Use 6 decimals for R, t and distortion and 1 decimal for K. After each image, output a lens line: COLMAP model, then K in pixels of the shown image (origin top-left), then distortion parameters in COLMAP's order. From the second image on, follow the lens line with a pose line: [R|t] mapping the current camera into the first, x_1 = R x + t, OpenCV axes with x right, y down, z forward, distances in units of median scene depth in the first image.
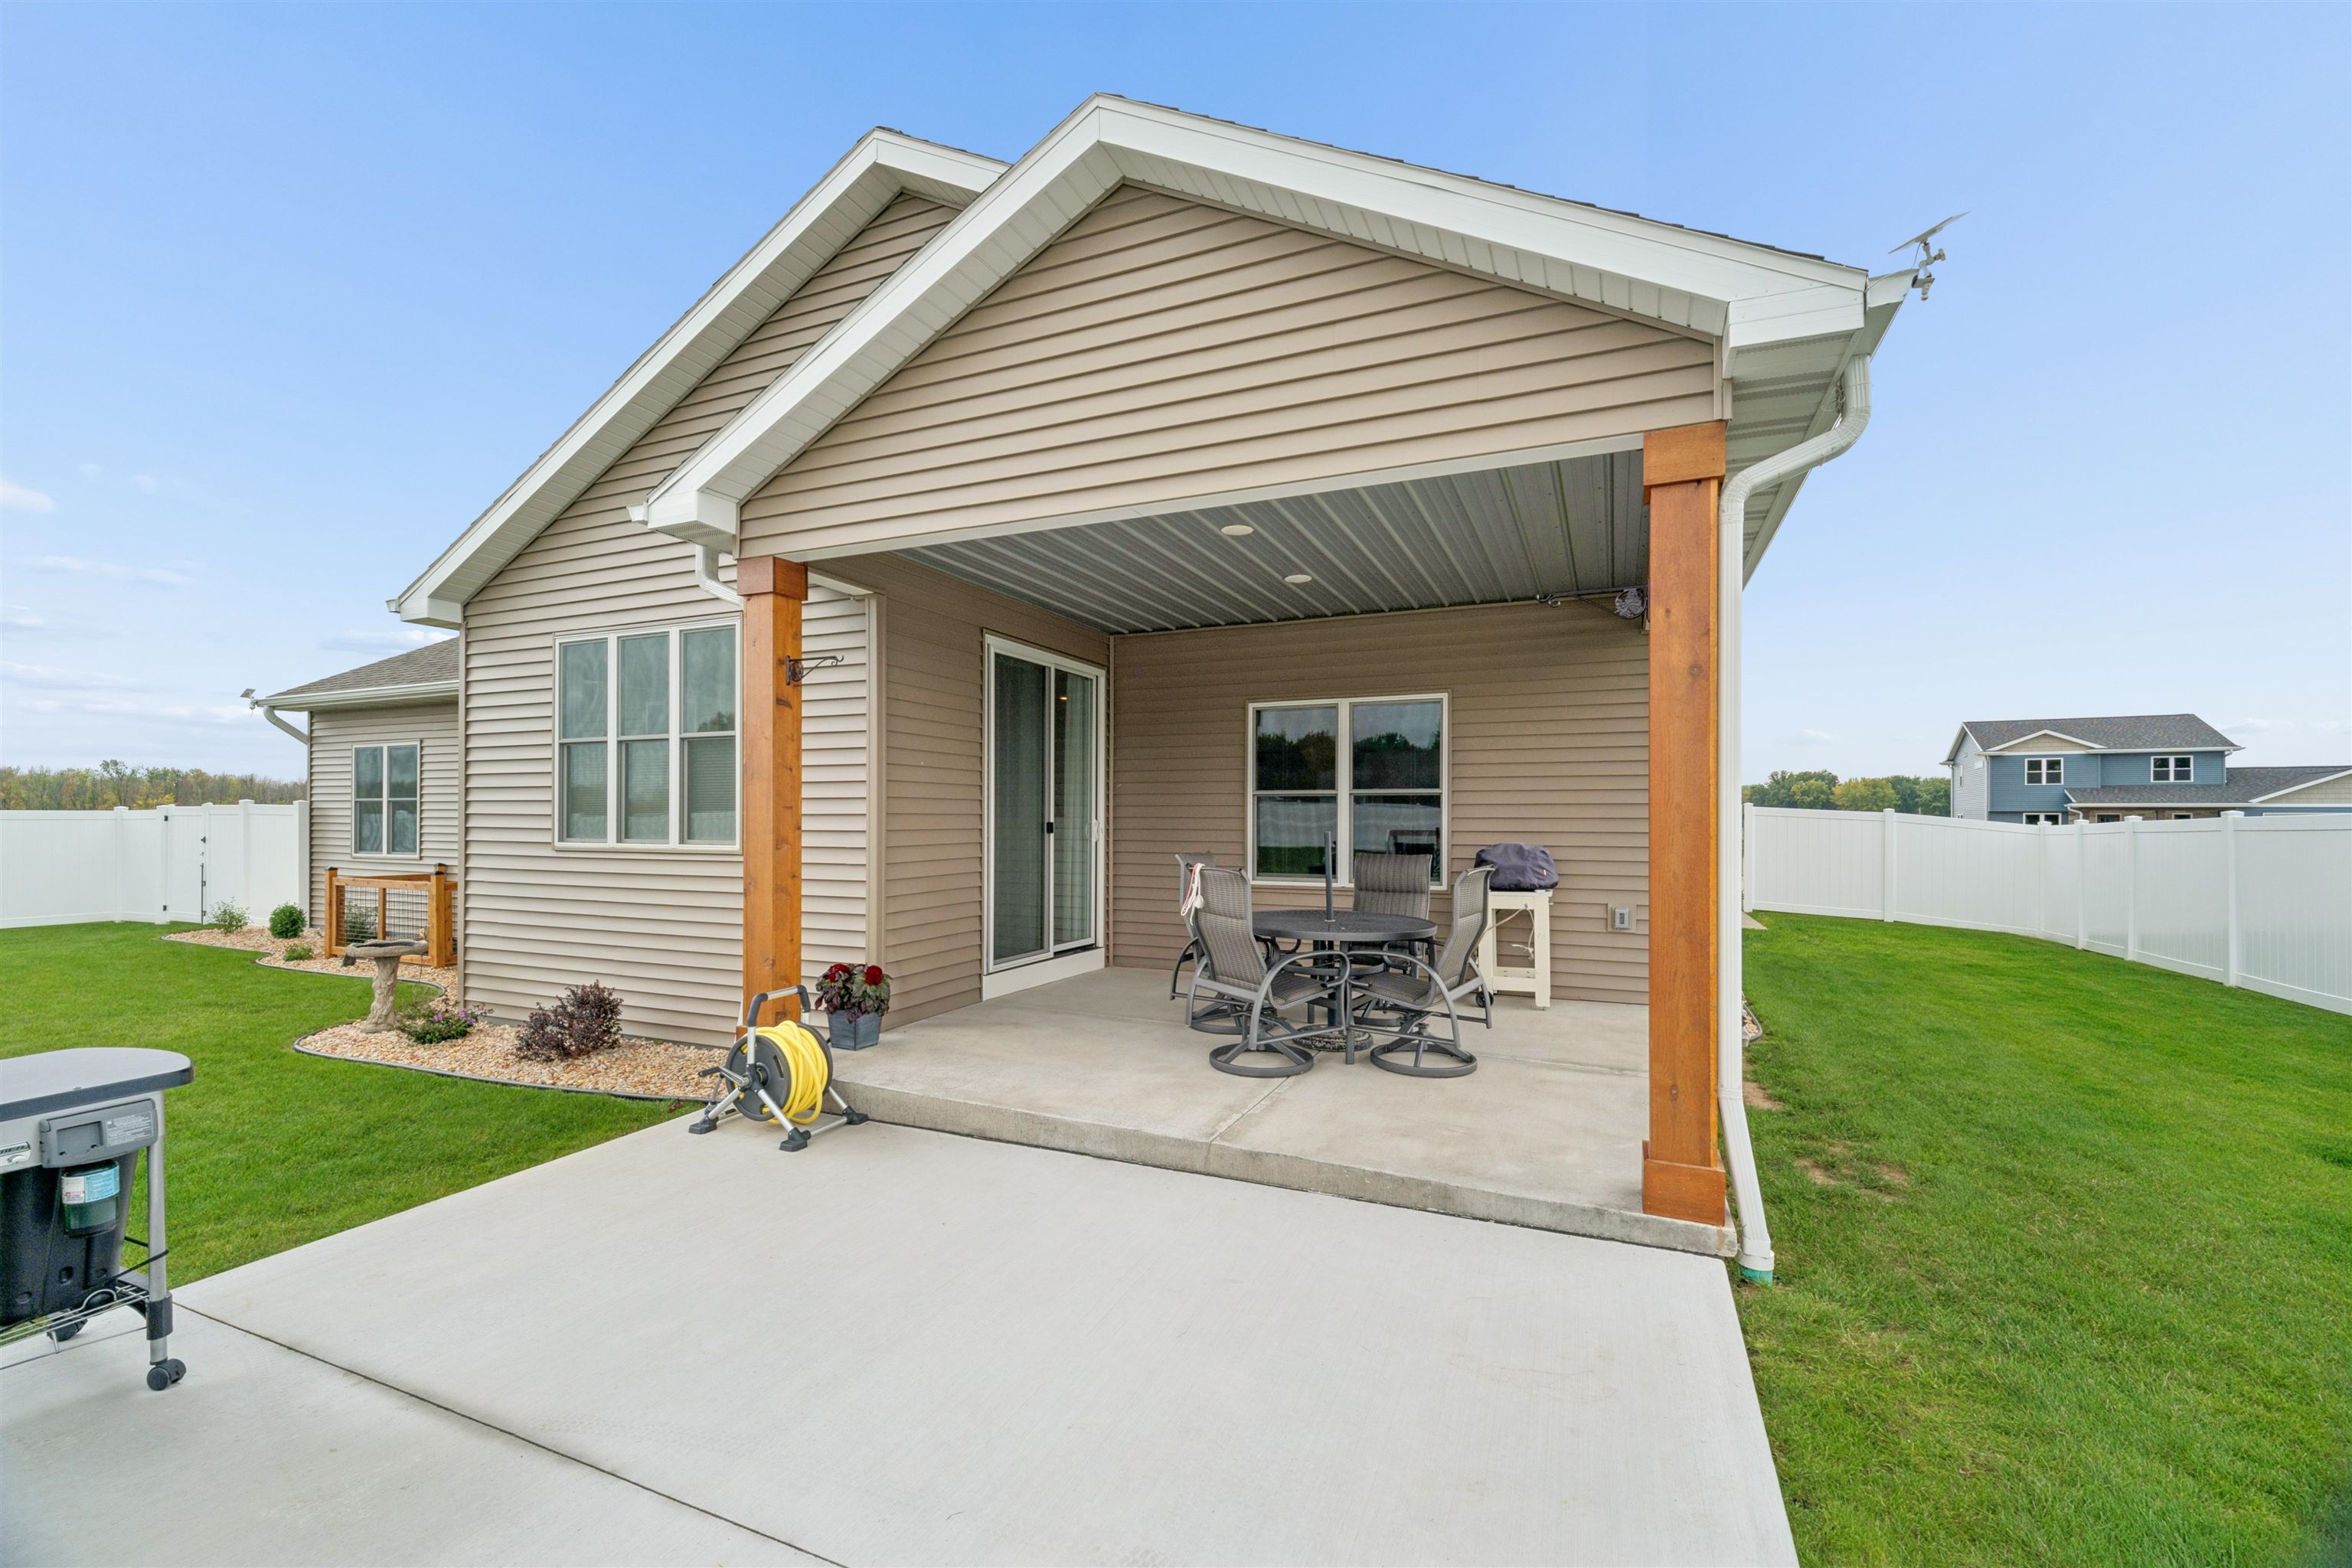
lens RADIAL K [[1002.1, 0, 1182.8], [0, 1002.1, 840.1], [0, 0, 1]] dist [-0.000755, -0.000085]
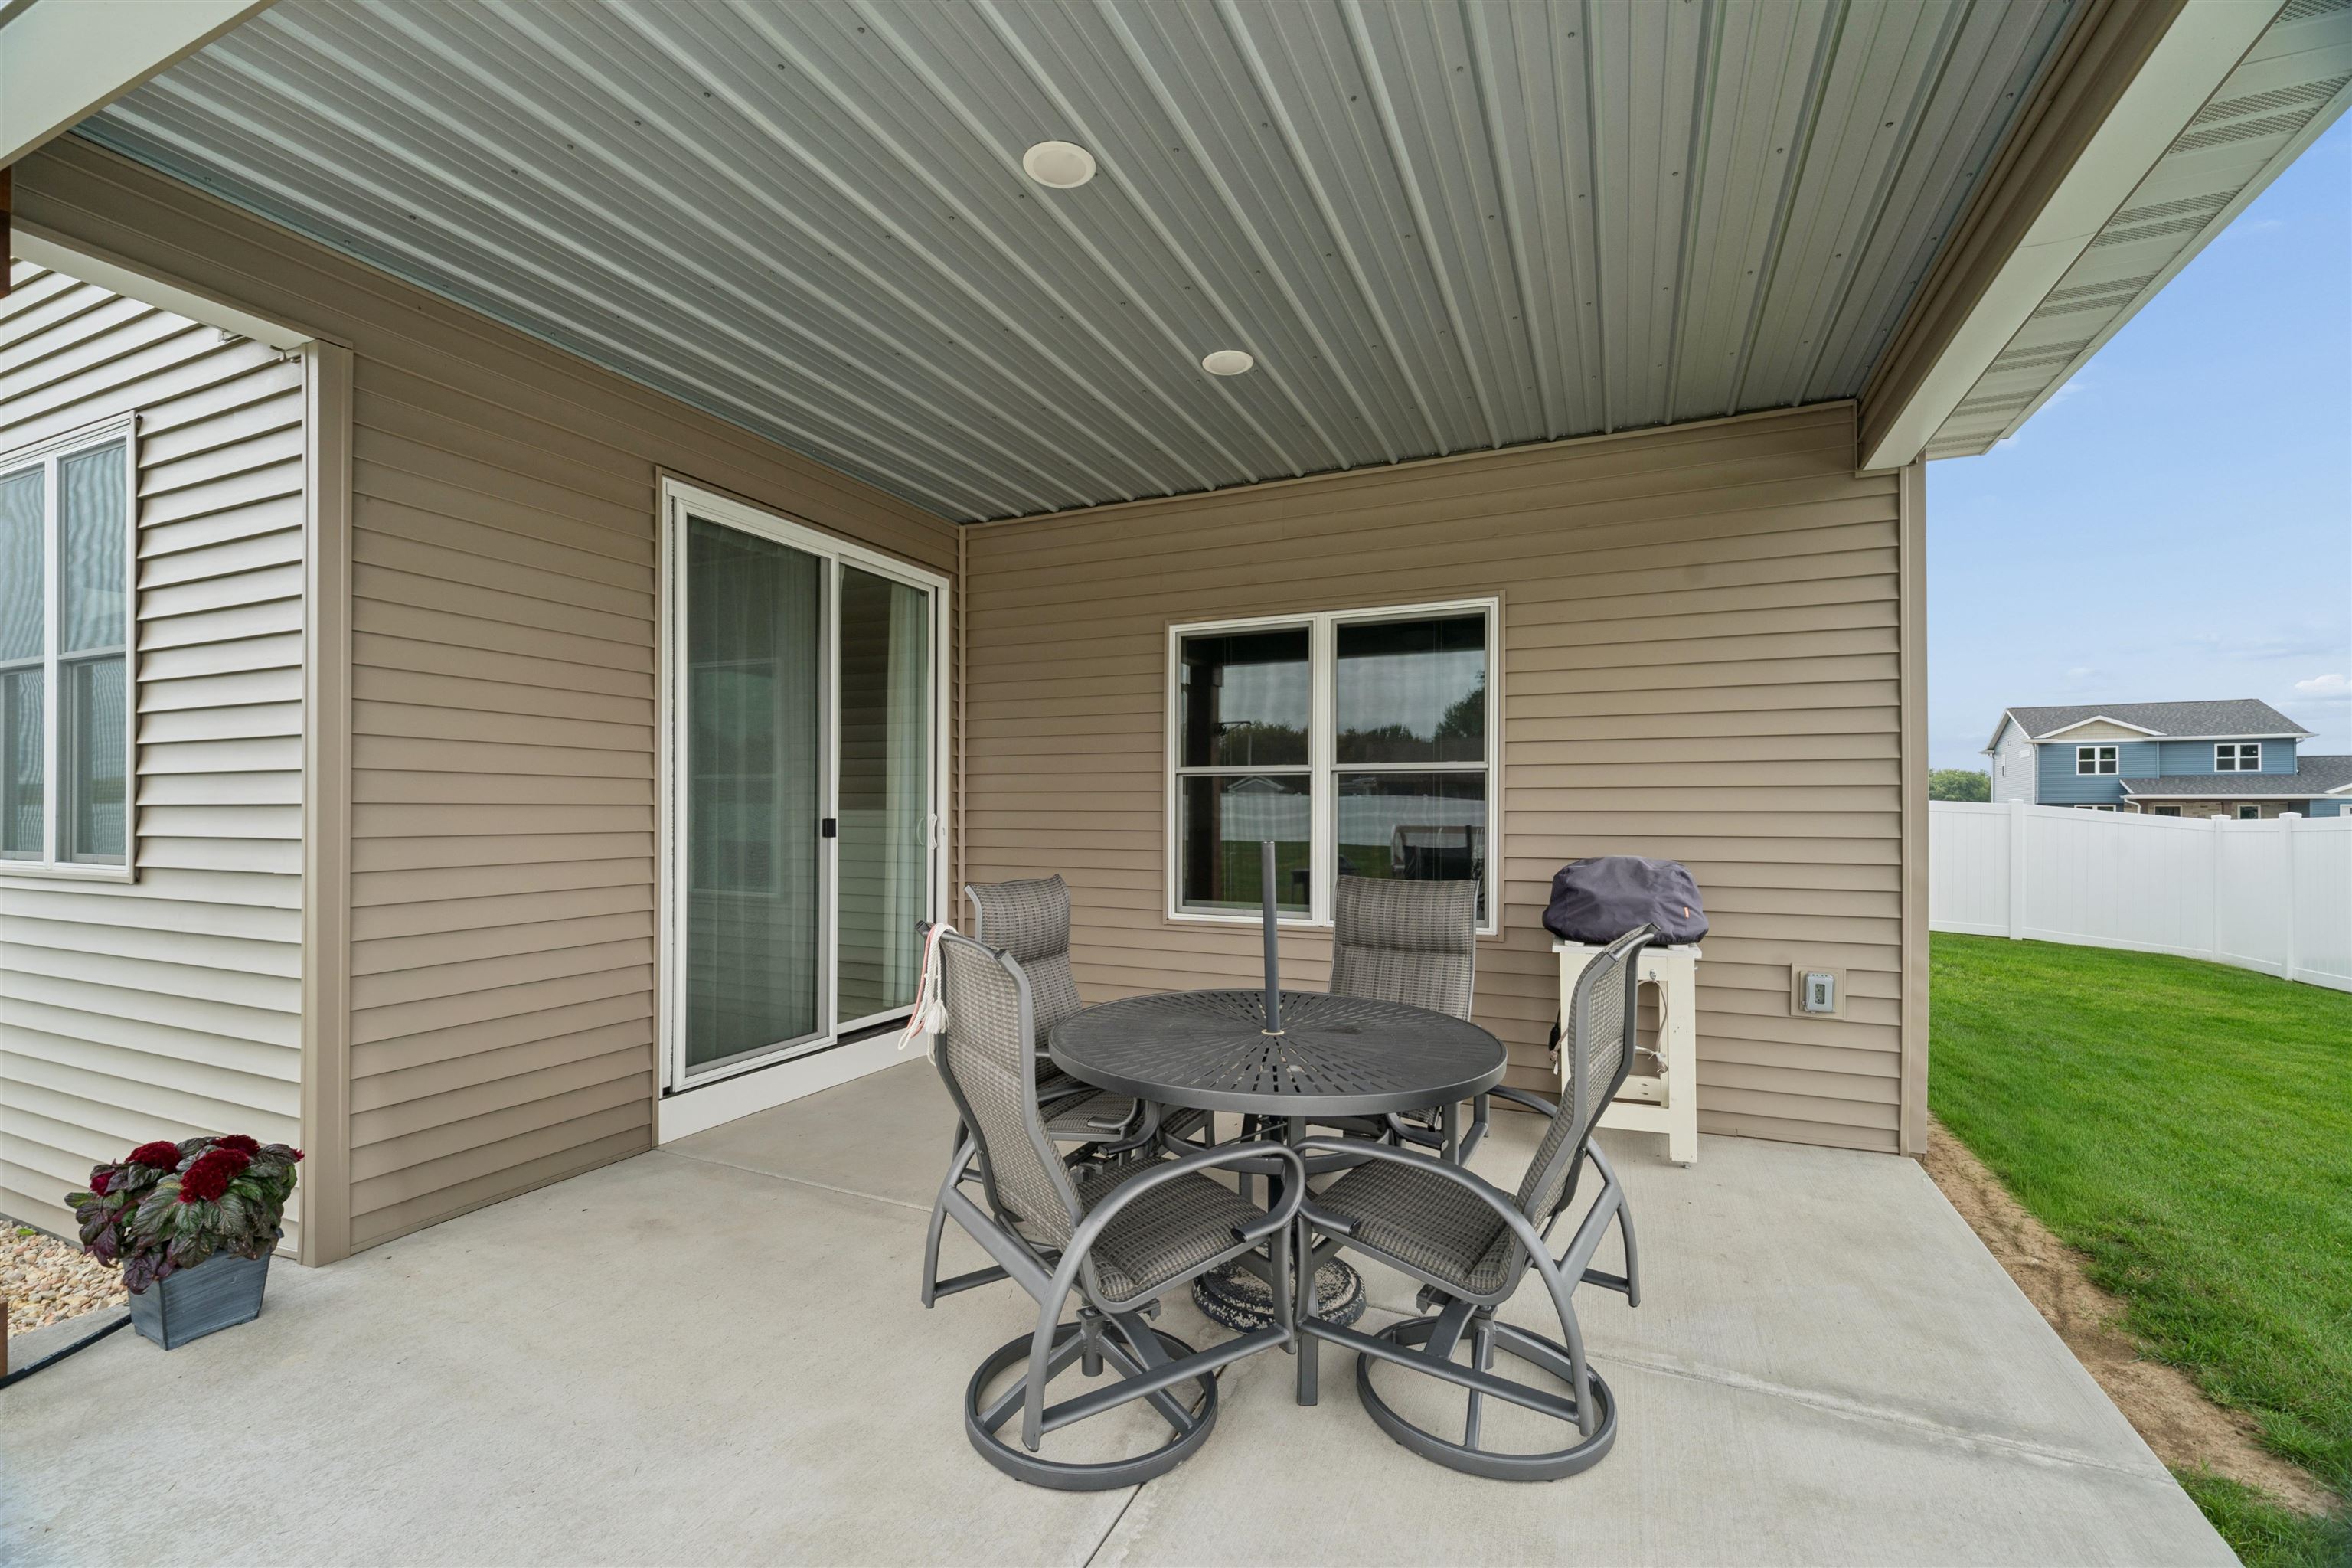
lens RADIAL K [[1002.1, 0, 1182.8], [0, 1002.1, 840.1], [0, 0, 1]] dist [-0.000755, -0.000085]
pose [[0.999987, -0.000479, -0.005112, 0.081034], [0.000517, 0.999973, 0.007322, -0.009428], [0.005108, -0.007325, 0.999960, 0.403122]]
